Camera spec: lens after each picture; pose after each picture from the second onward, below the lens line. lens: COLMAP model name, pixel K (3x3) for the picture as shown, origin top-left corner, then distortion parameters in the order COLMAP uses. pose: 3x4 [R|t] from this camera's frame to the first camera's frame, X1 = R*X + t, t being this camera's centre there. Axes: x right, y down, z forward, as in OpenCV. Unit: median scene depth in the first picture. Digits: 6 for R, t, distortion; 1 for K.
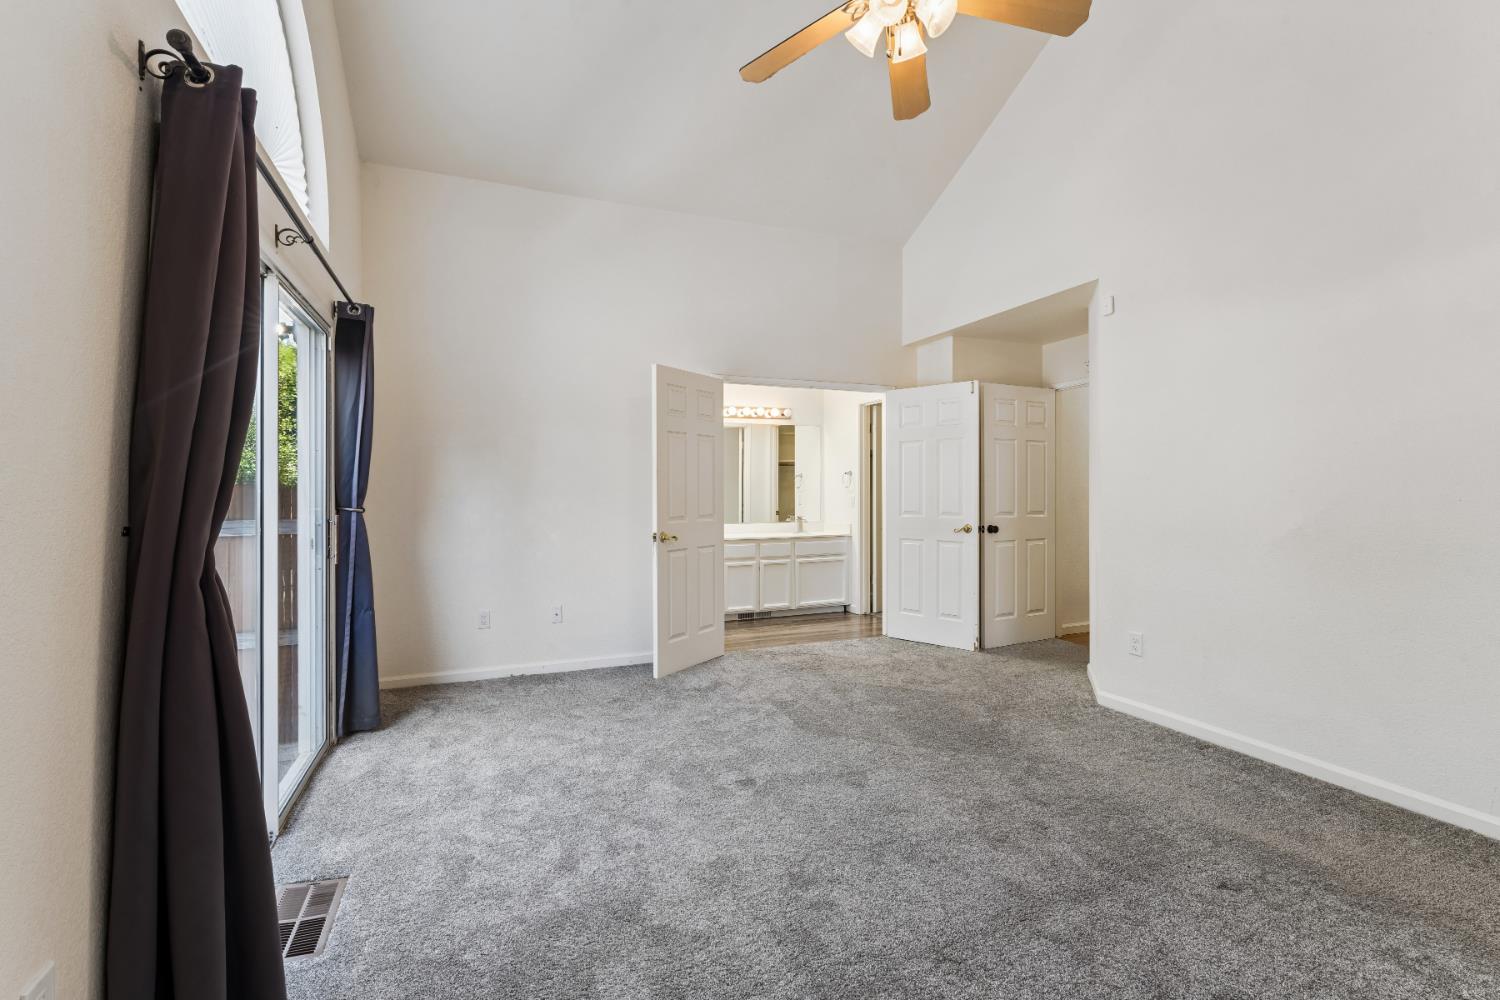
lens RADIAL K [[658.6, 0, 718.5], [0, 658.6, 503.3], [0, 0, 1]] dist [-0.000471, 0.000323]
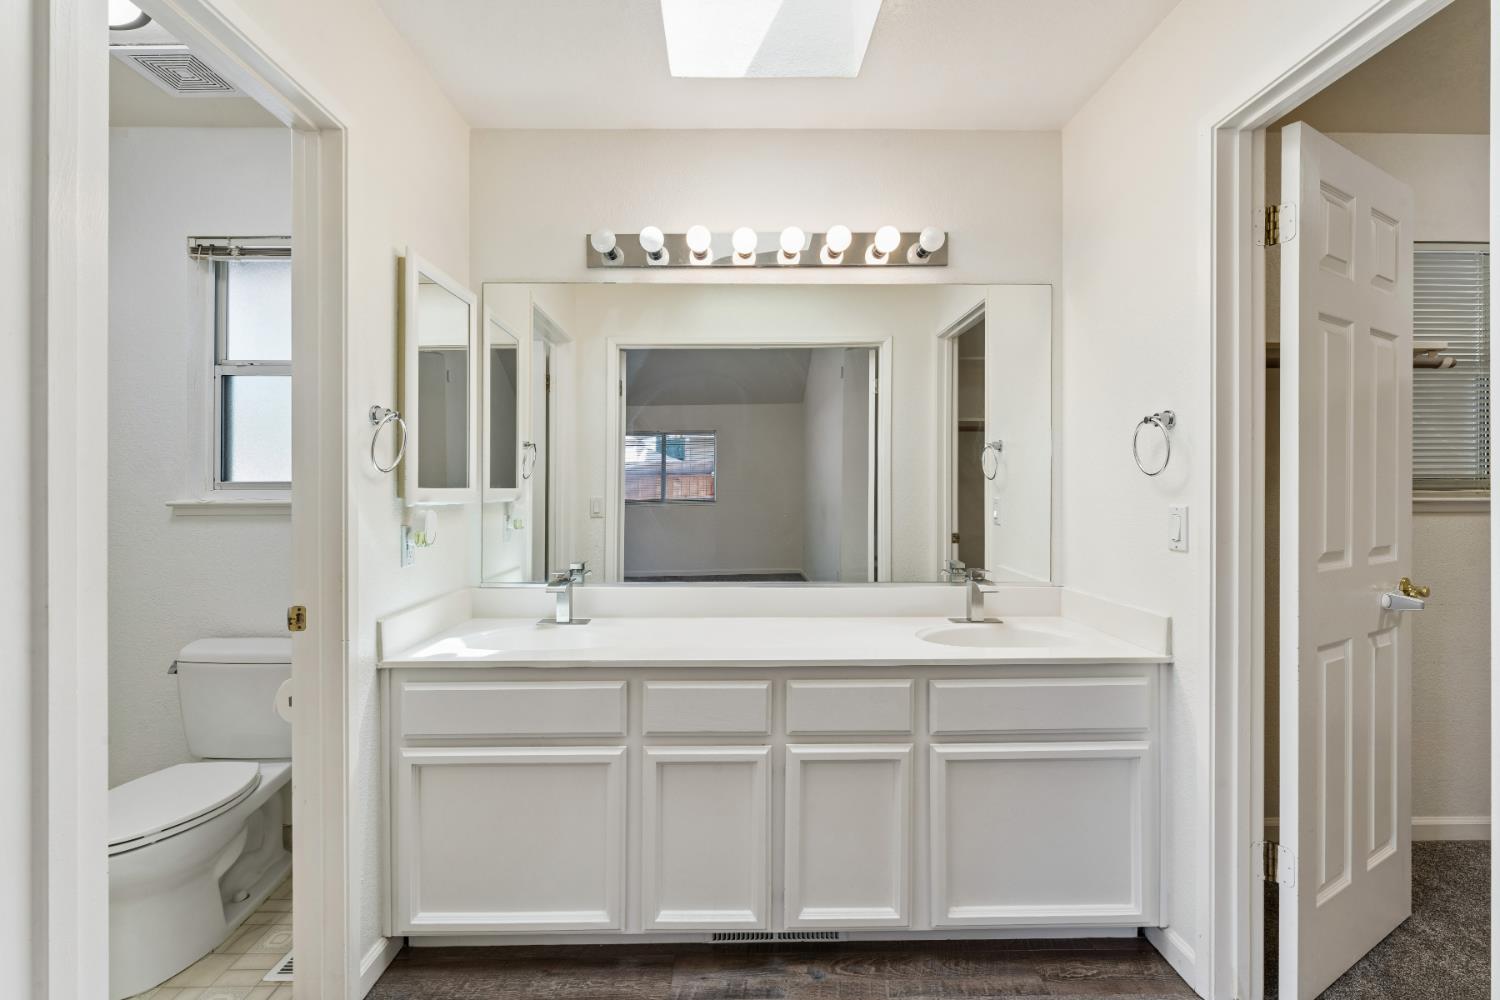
lens RADIAL K [[652.2, 0, 752.1], [0, 652.2, 486.7], [0, 0, 1]] dist [0.000624, -0.000306]
pose [[0.943227, 0.005407, -0.332104, 0.201417], [-0.012441, 0.999741, -0.019058, -0.020804], [0.331915, 0.022107, 0.943050, 1.075934]]
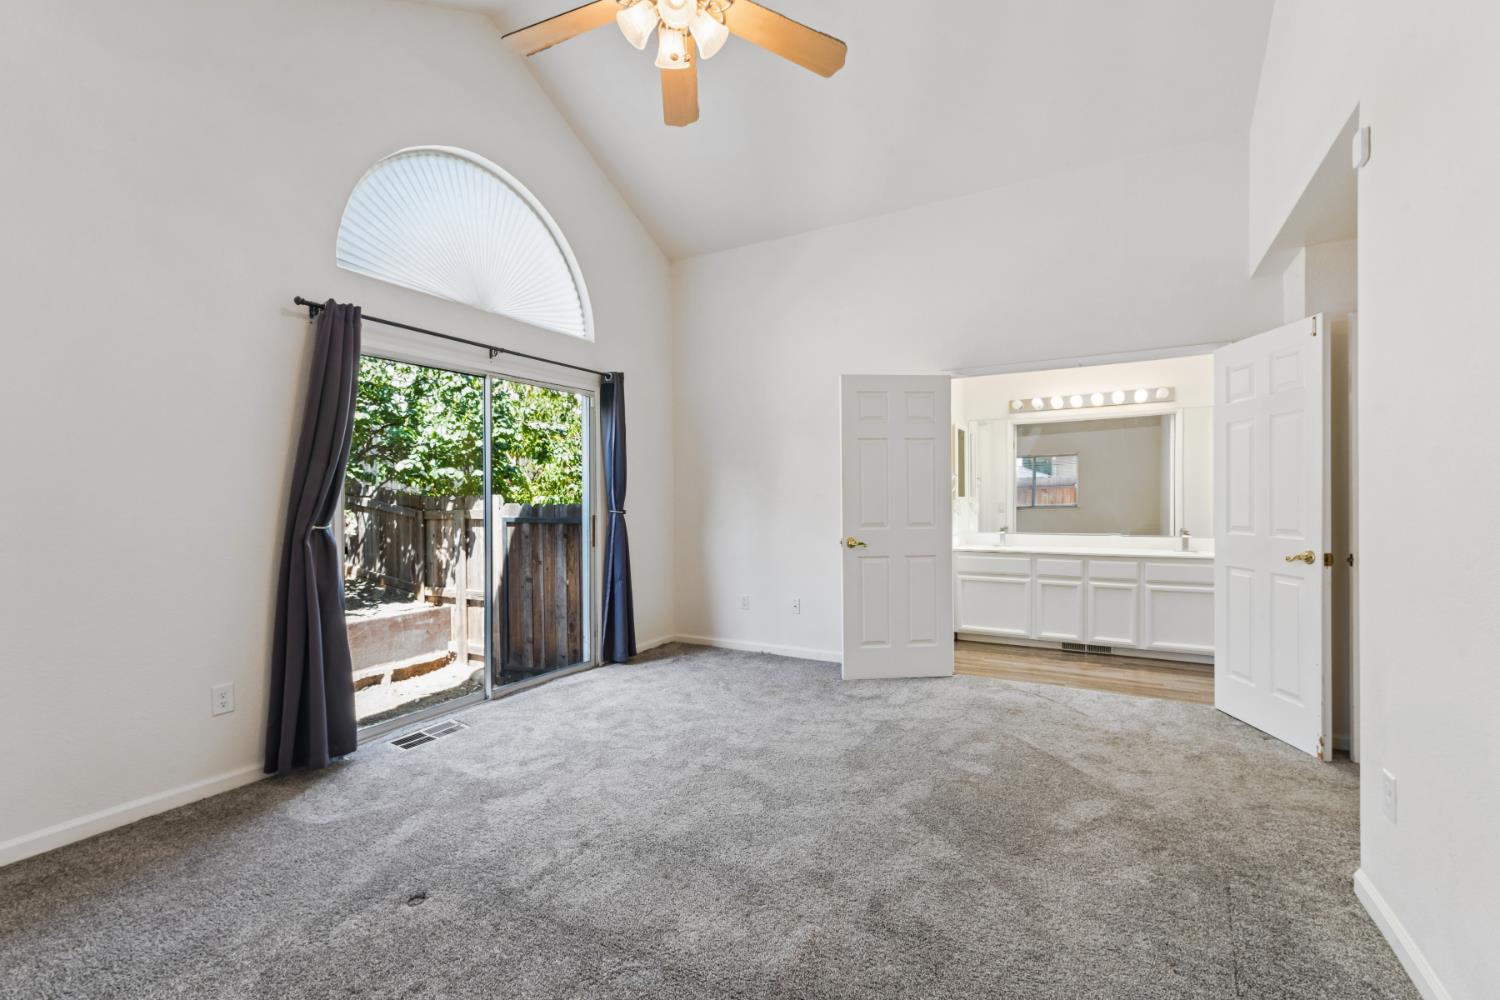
lens RADIAL K [[637.8, 0, 754.4], [0, 637.8, 506.2], [0, 0, 1]] dist [0.002839, -0.000034]
pose [[0.638006, 0.007396, -0.769996, 0.592260], [-0.009823, 0.999951, 0.001466, -0.005056], [0.769969, 0.006629, 0.638047, 0.257253]]
